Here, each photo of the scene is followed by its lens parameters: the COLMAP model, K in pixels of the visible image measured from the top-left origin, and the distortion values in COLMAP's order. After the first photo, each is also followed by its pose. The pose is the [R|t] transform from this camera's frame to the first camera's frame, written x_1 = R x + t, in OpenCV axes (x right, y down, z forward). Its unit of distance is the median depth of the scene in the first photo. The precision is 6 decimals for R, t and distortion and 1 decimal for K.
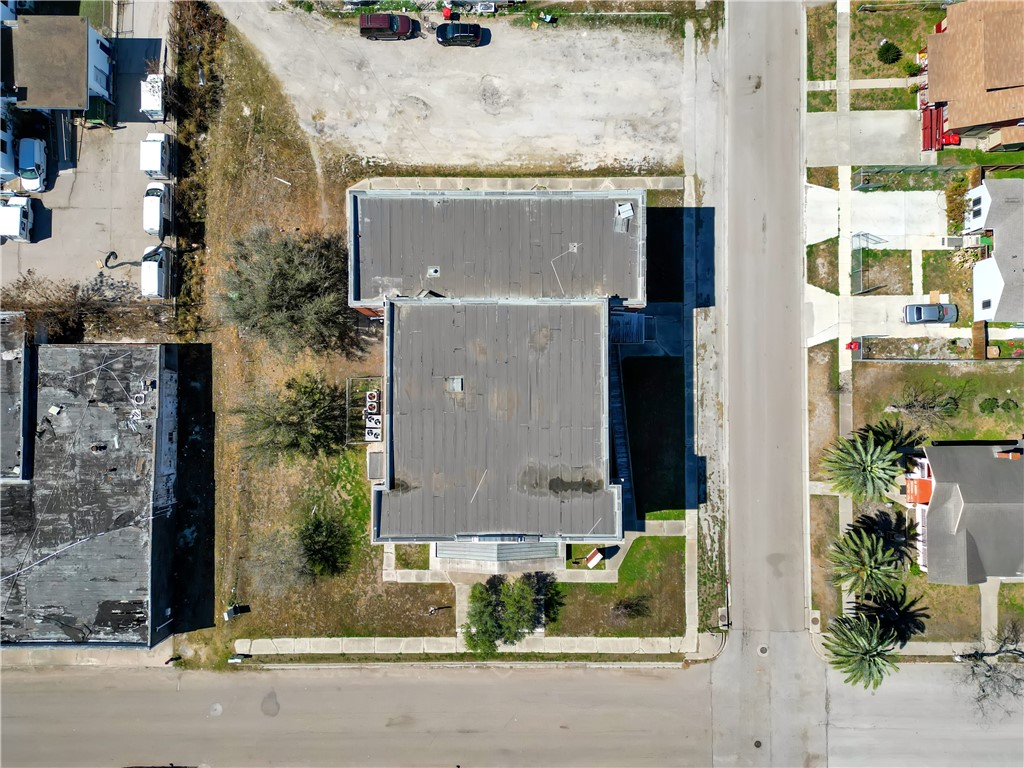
lens RADIAL K [[719.4, 0, 505.2], [0, 719.4, 389.7], [0, 0, 1]] dist [0.071878, -0.070371]
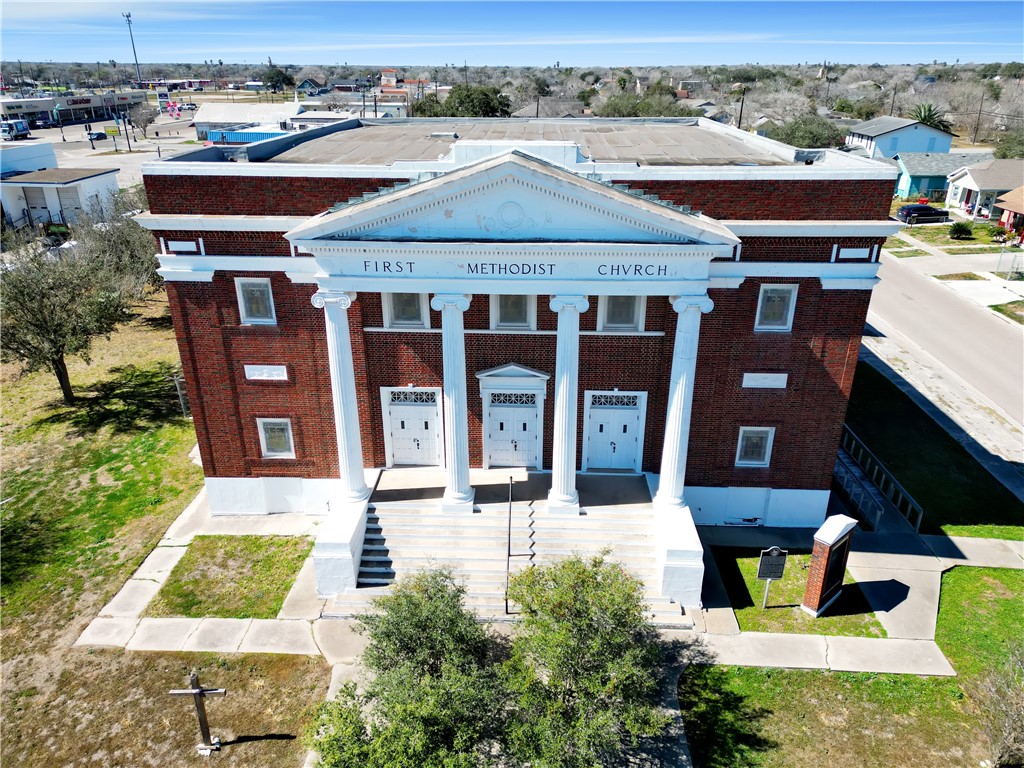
lens RADIAL K [[719.4, 0, 505.2], [0, 719.4, 389.7], [0, 0, 1]] dist [0.071878, -0.070371]
pose [[0.998818, 0.032443, -0.036182, -0.000280], [-0.046625, 0.429770, -0.901734, 0.463354], [-0.013705, 0.902355, 0.430775, 0.791347]]
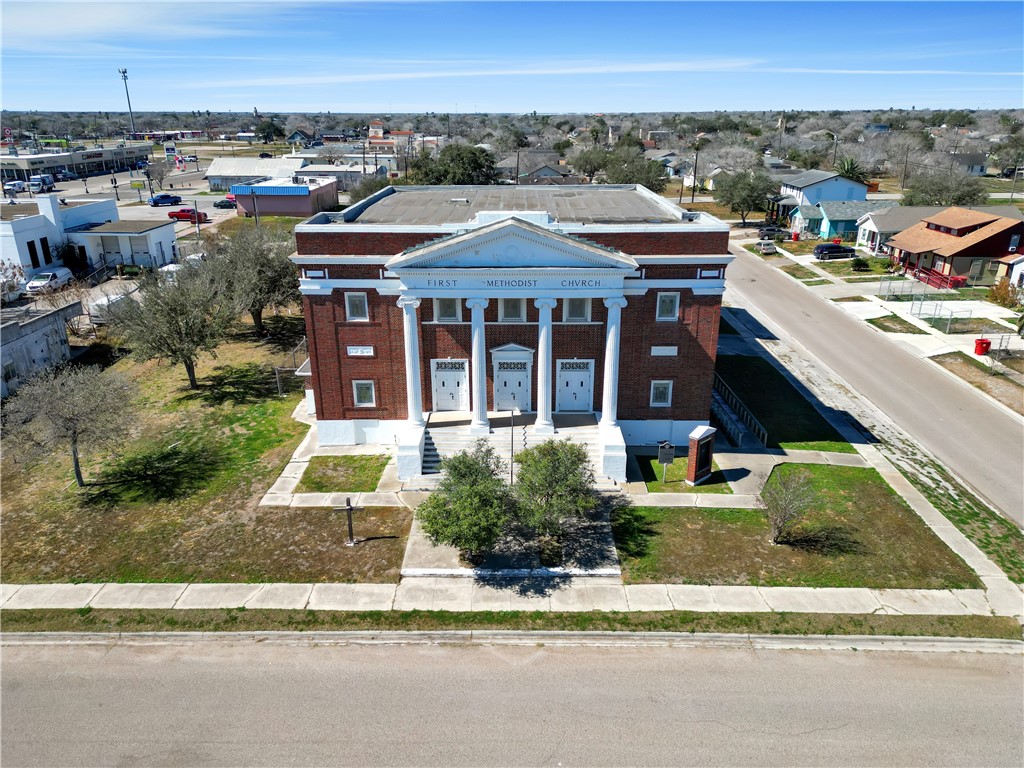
lens RADIAL K [[721.1, 0, 503.9], [0, 721.1, 386.1], [0, 0, 1]] dist [0.085179, -0.092744]
pose [[0.999750, 0.016864, -0.014707, -0.006443], [-0.019968, 0.375792, -0.926489, 0.663997], [-0.010097, 0.926550, 0.376035, 0.751157]]
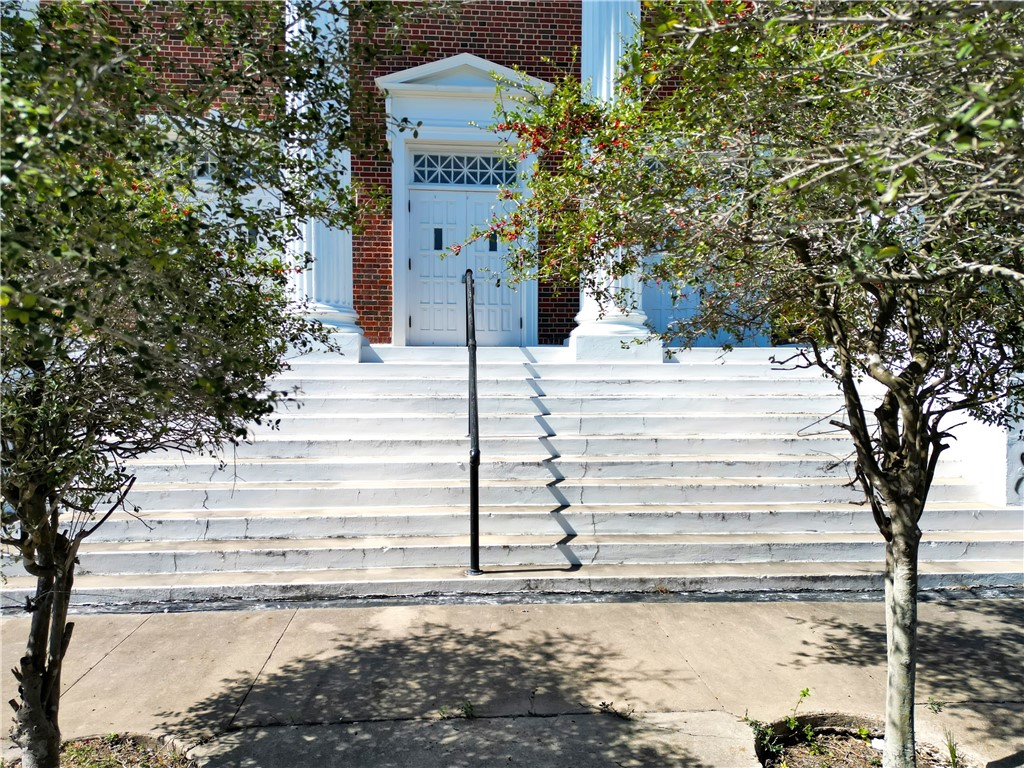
lens RADIAL K [[751.5, 0, 510.2], [0, 751.5, 349.2], [0, 0, 1]] dist [0.089273, -0.081925]
pose [[0.997243, 0.016839, 0.072274, -0.009500], [0.072605, -0.019982, -0.997161, 0.319404], [-0.015347, 0.999659, -0.021150, 0.972322]]
